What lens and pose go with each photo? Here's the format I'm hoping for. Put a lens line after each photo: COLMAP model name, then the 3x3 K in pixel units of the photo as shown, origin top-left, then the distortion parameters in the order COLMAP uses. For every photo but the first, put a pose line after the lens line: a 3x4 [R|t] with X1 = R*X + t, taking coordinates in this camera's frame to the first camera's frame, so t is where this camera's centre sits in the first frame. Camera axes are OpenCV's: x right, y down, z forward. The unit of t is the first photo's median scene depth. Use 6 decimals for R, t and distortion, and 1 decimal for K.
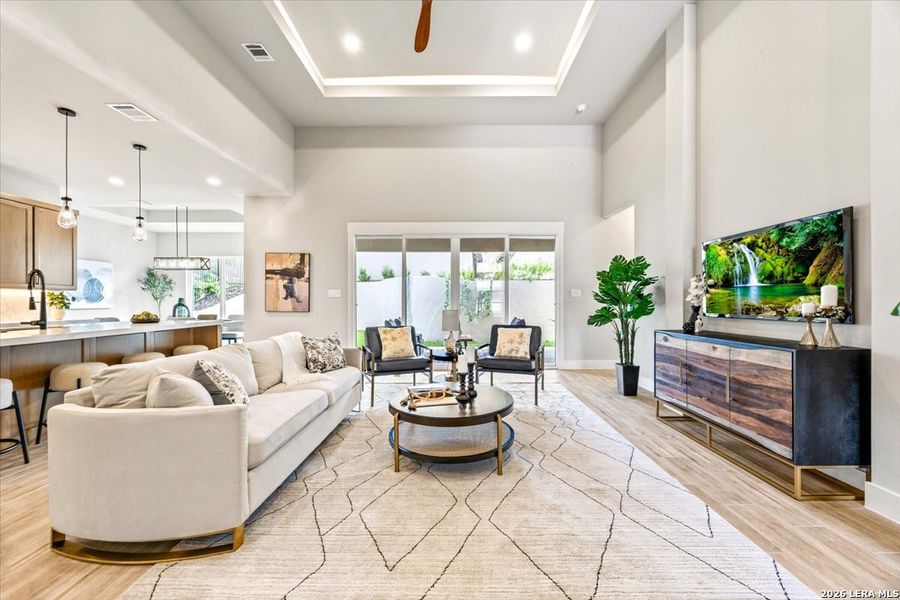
lens RADIAL K [[348.7, 0, 456.8], [0, 348.7, 302.5], [0, 0, 1]] dist [-0.003304, -0.000517]
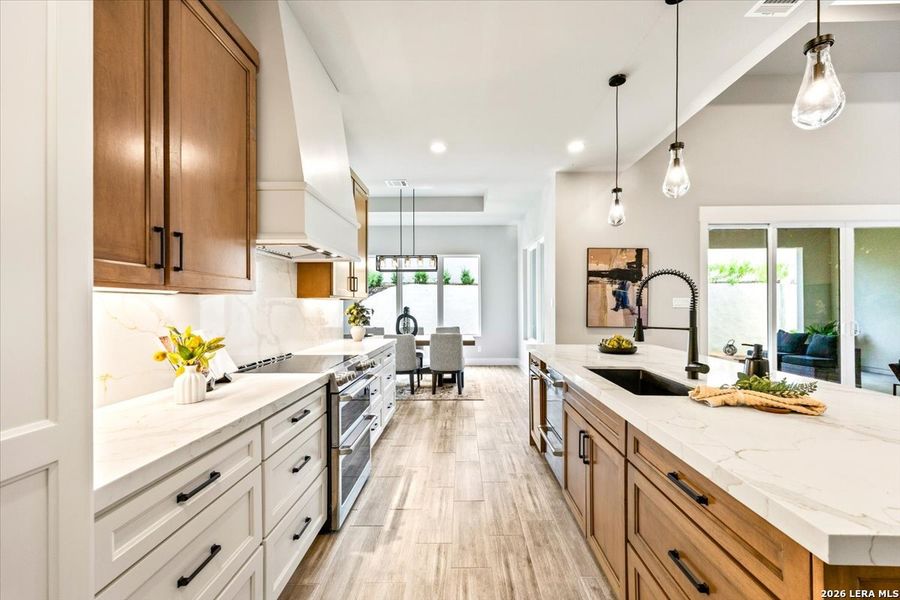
lens RADIAL K [[357.4, 0, 443.2], [0, 357.4, 304.2], [0, 0, 1]] dist [-0.000551, -0.000518]
pose [[0.999422, 0.000210, -0.033984, -0.831880], [-0.000308, 0.999996, -0.002860, -0.020735], [0.033983, 0.002869, 0.999418, 0.229249]]
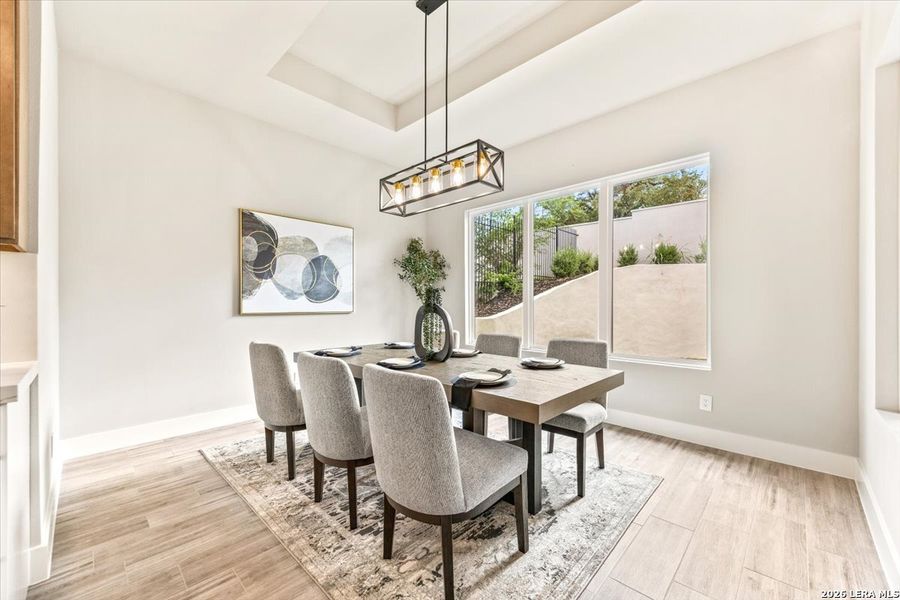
lens RADIAL K [[357.4, 0, 453.9], [0, 357.4, 303.3], [0, 0, 1]] dist [-0.000551, -0.000518]
pose [[0.726764, 0.003955, -0.686876, -0.662104], [-0.005731, 0.999984, -0.000306, 0.001590], [0.686863, 0.004159, 0.726775, 0.934004]]
